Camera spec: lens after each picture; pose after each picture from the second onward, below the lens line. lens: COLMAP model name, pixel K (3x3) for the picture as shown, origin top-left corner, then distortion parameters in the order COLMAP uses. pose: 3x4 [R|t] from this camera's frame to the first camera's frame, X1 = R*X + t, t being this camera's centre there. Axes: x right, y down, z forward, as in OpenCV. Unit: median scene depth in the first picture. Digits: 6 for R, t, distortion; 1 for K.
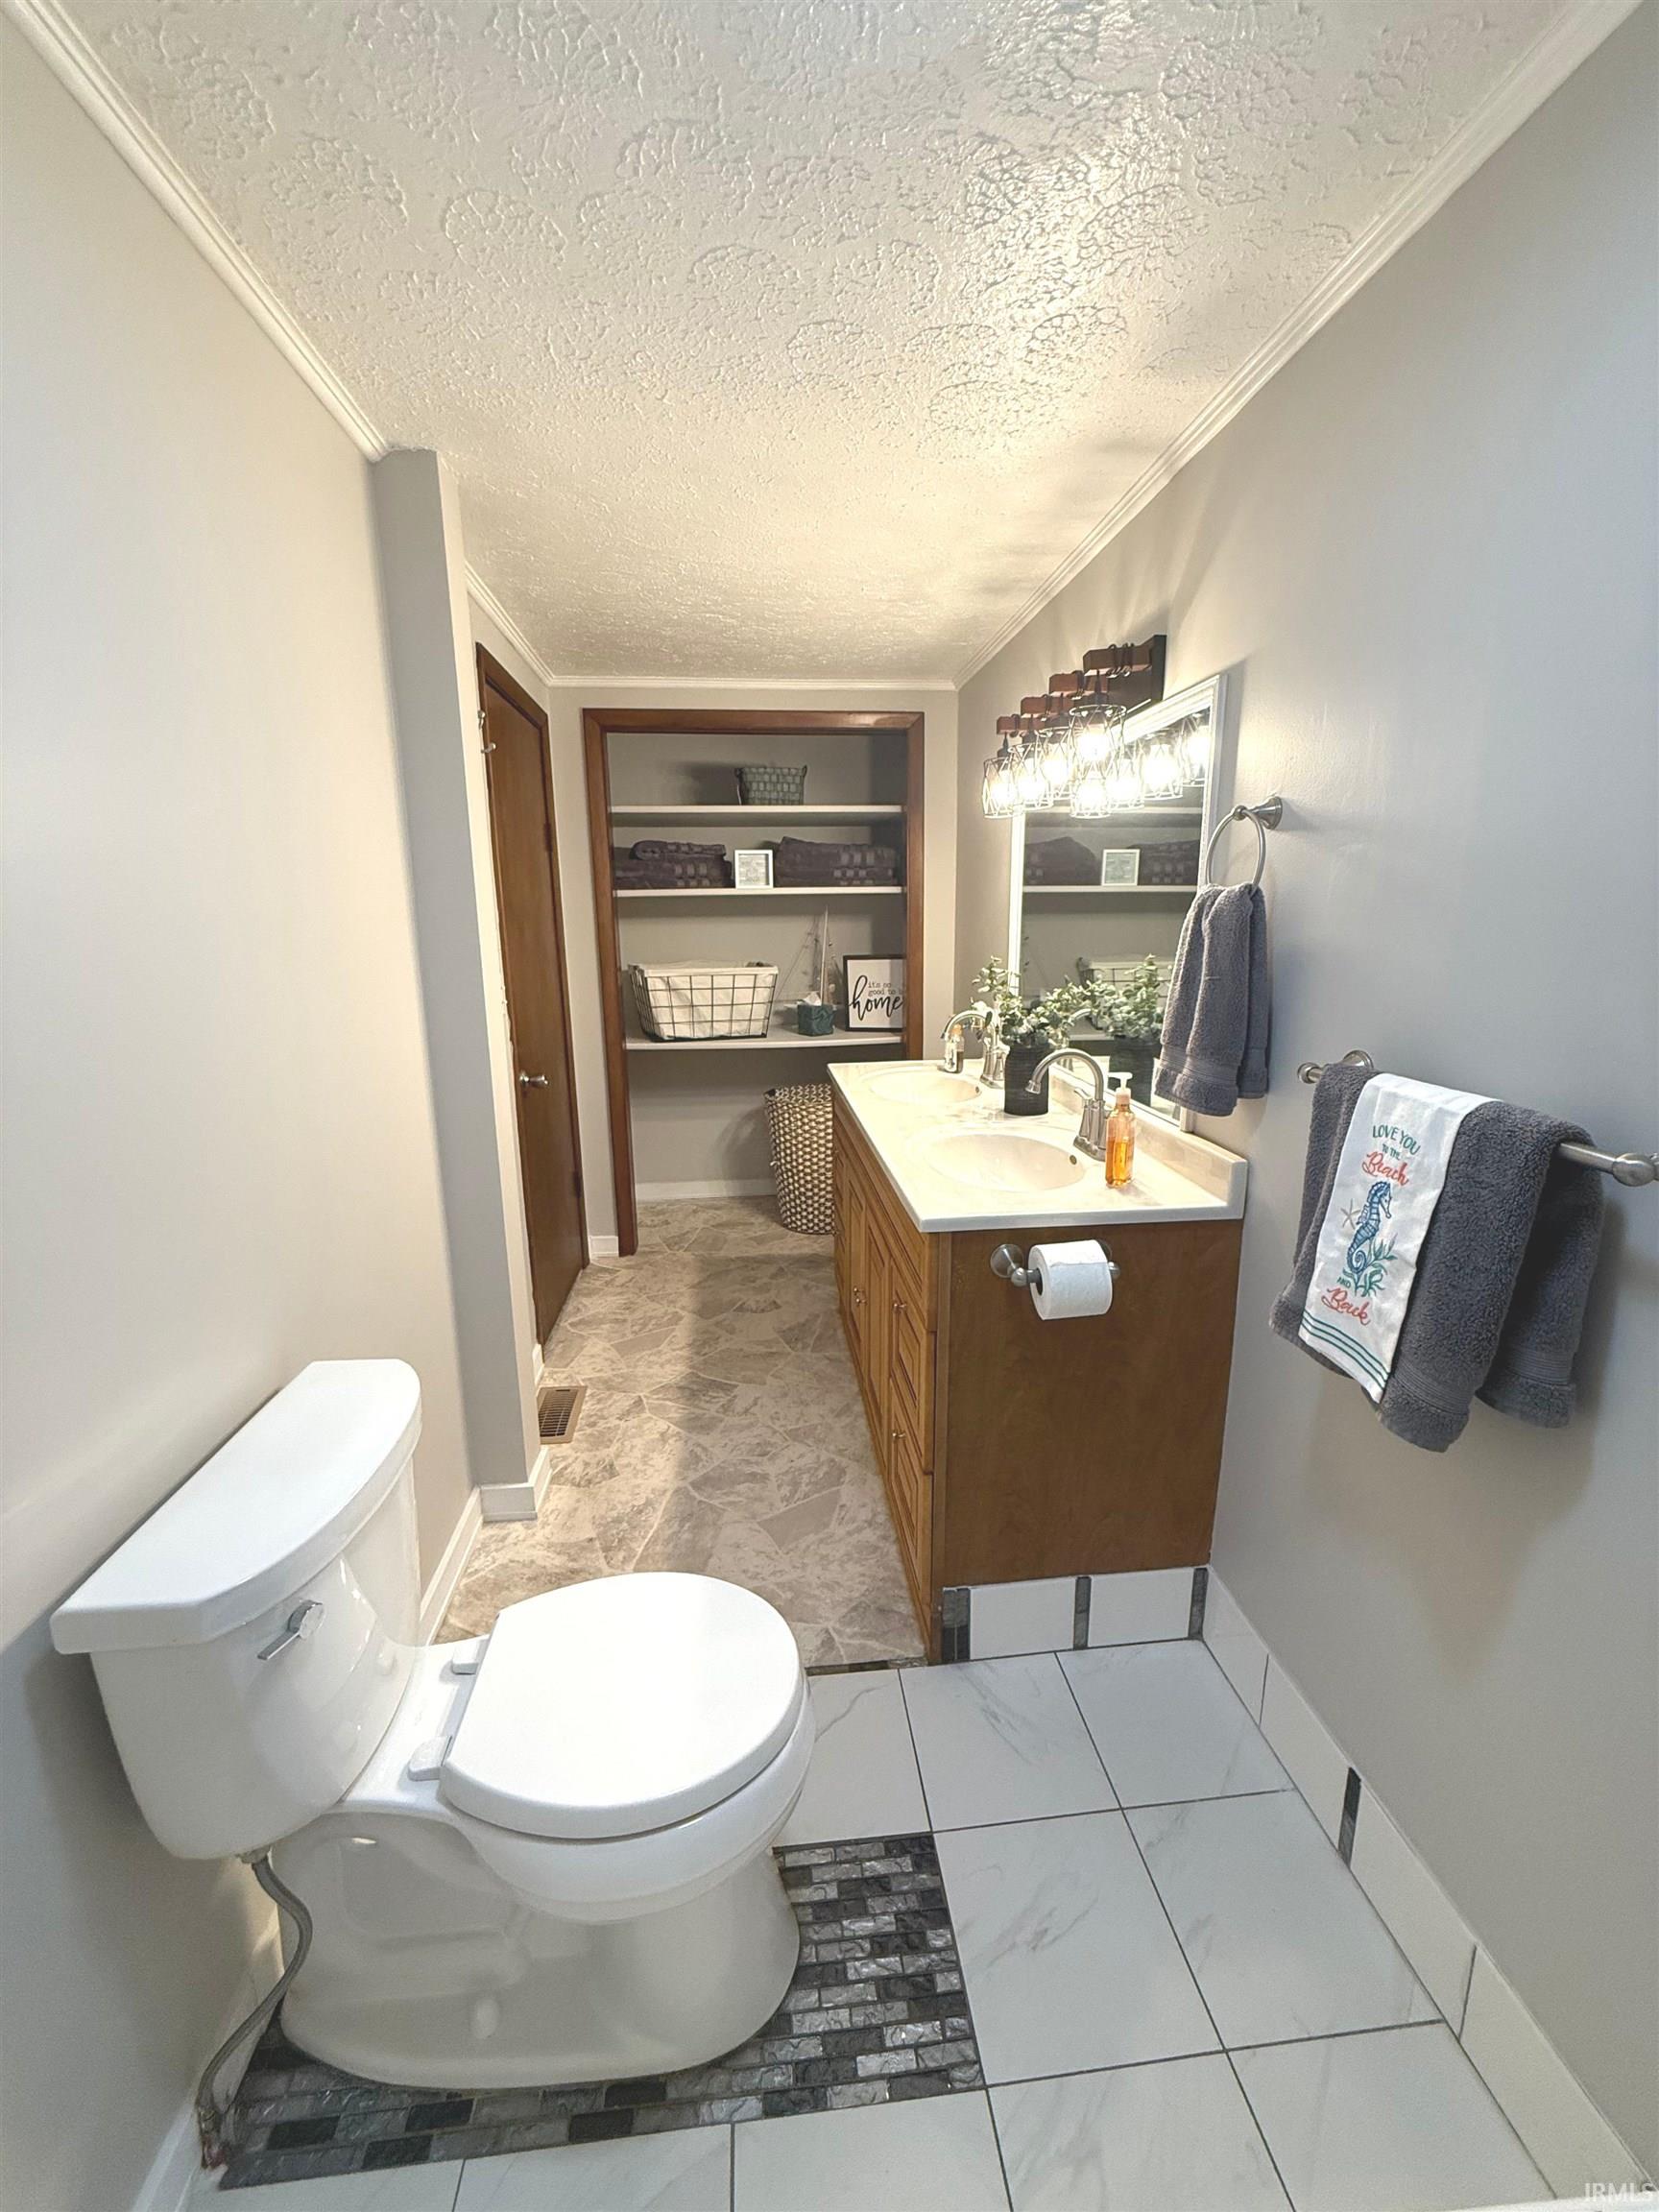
lens RADIAL K [[887.9, 0, 830.2], [0, 887.9, 1103.8], [0, 0, 1]] dist [0.000535, -0.000109]
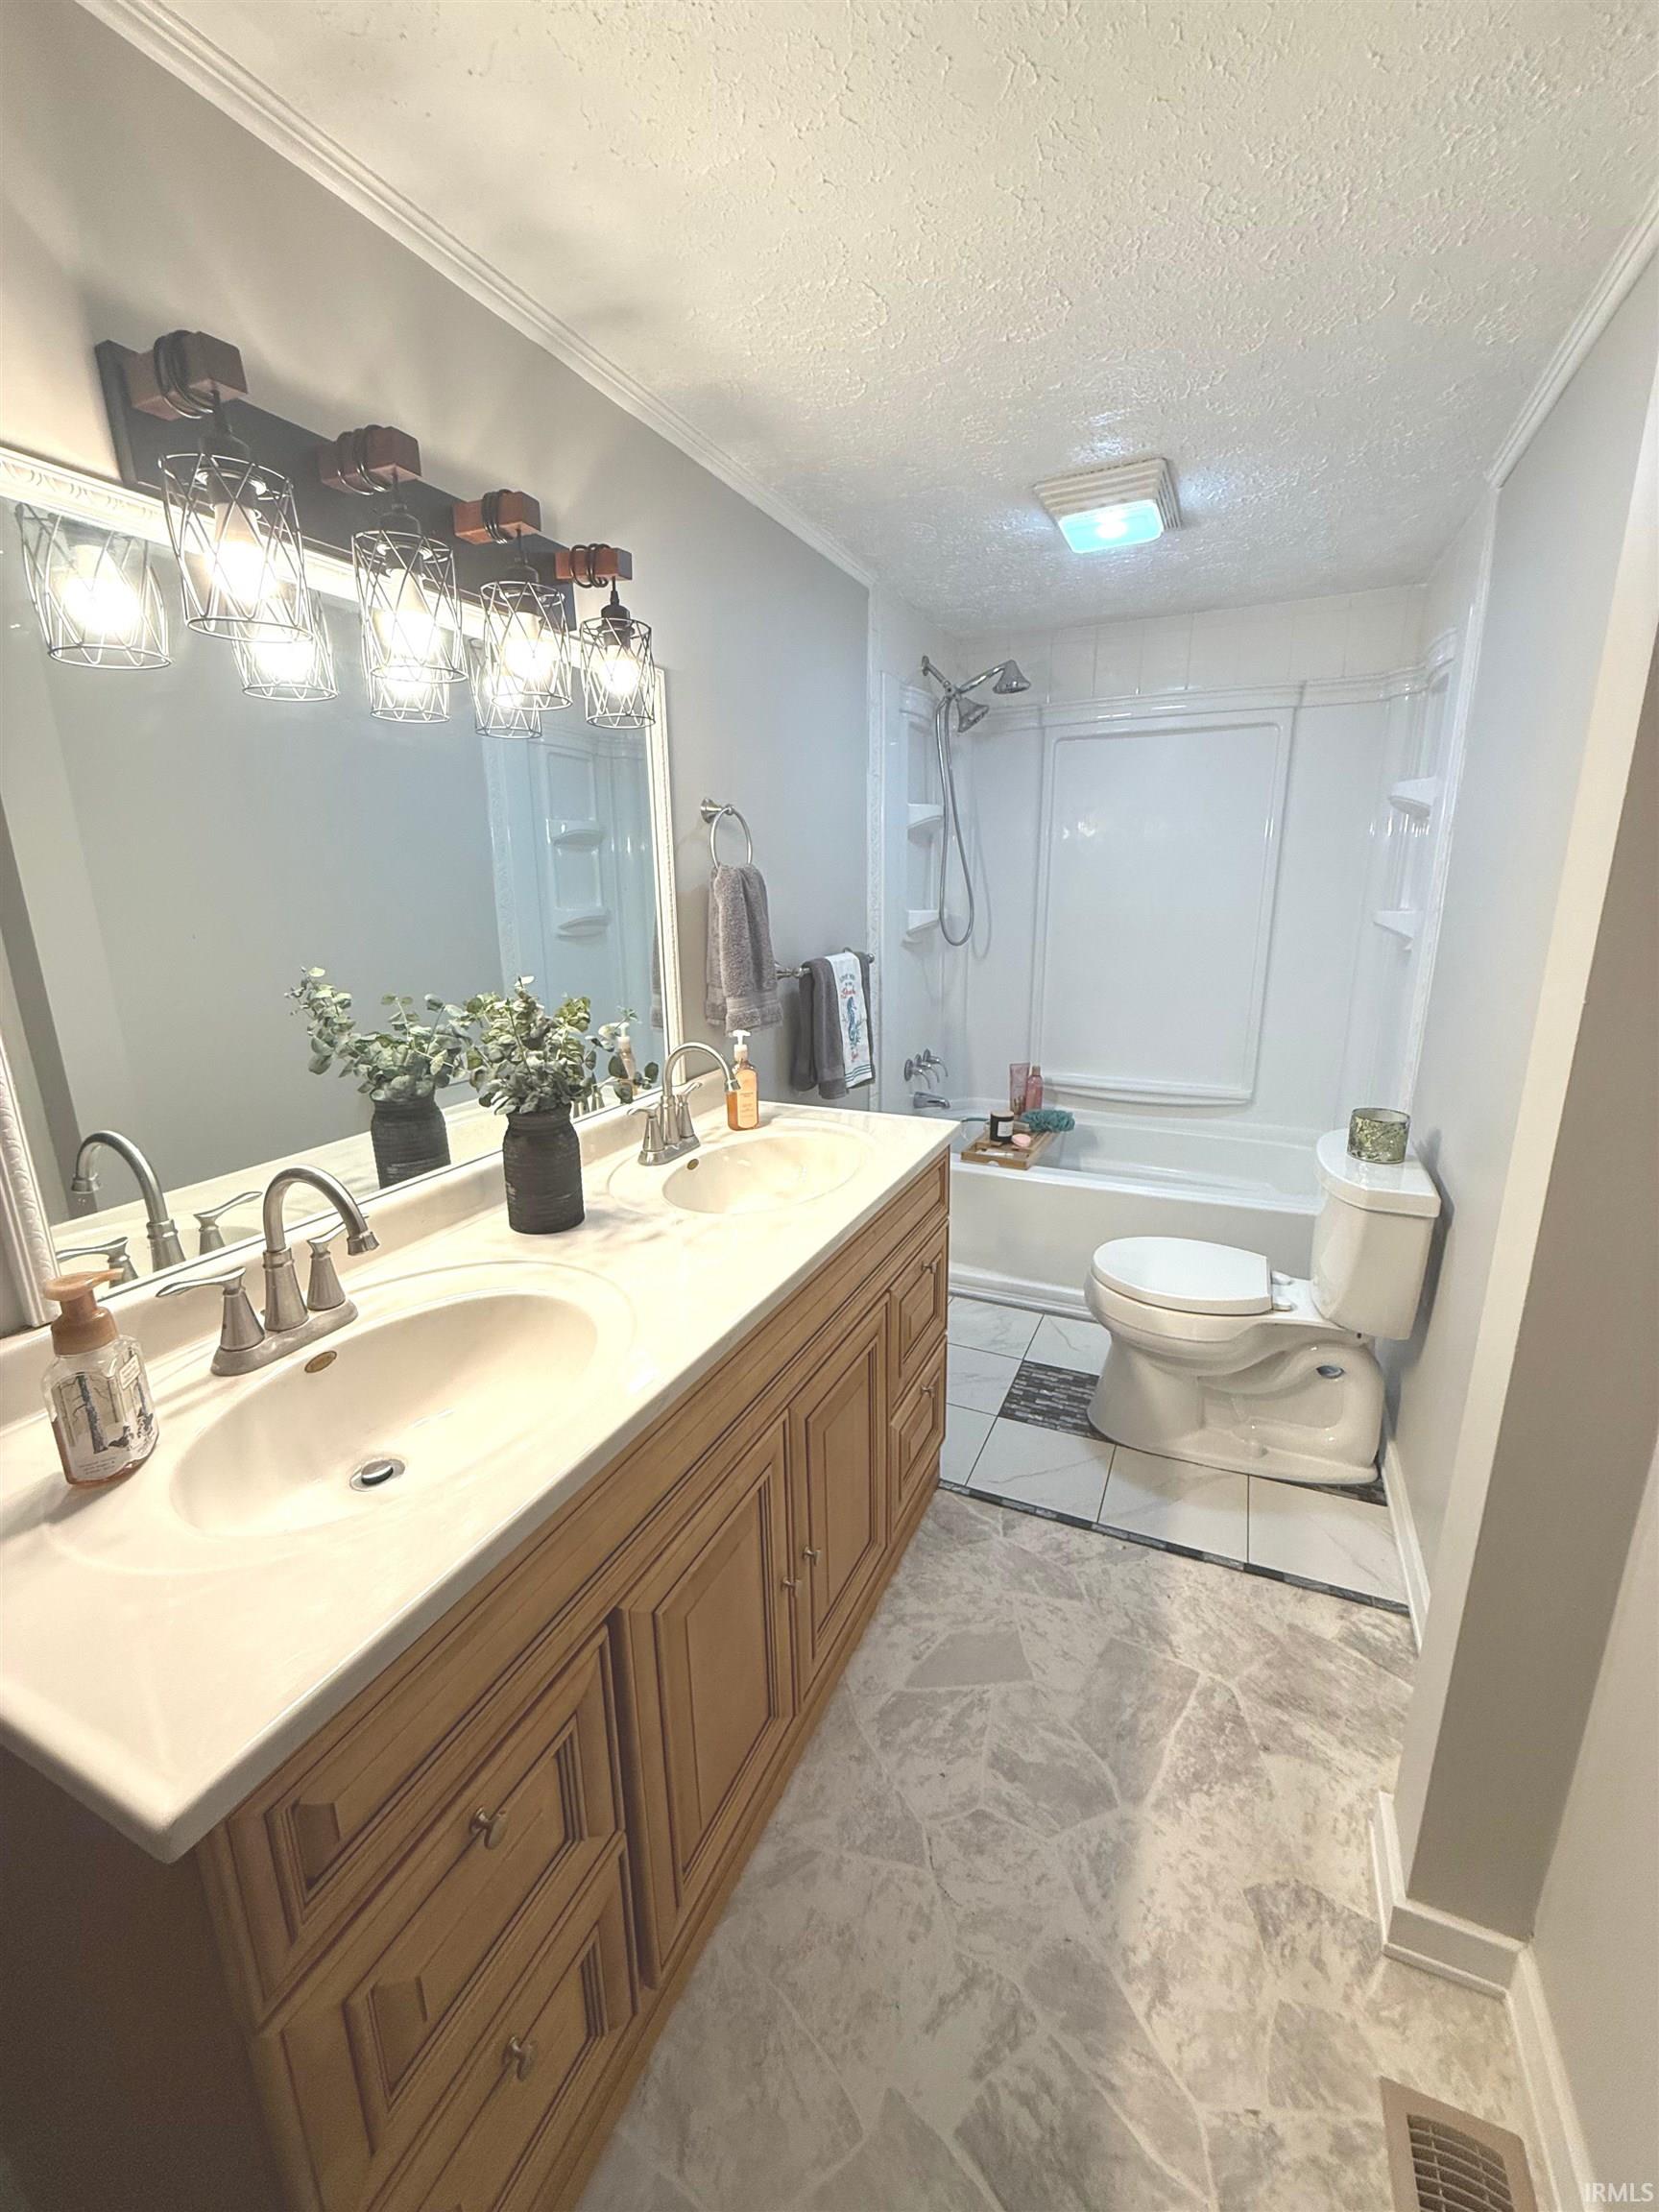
lens RADIAL K [[887.9, 0, 829.1], [0, 887.9, 1104.7], [0, 0, 1]] dist [0.000535, -0.000109]
pose [[-0.863455, -0.105032, 0.493370, -0.253233], [0.125834, 0.902310, 0.412314, -0.310787], [-0.488478, 0.418098, -0.765887, 1.443982]]
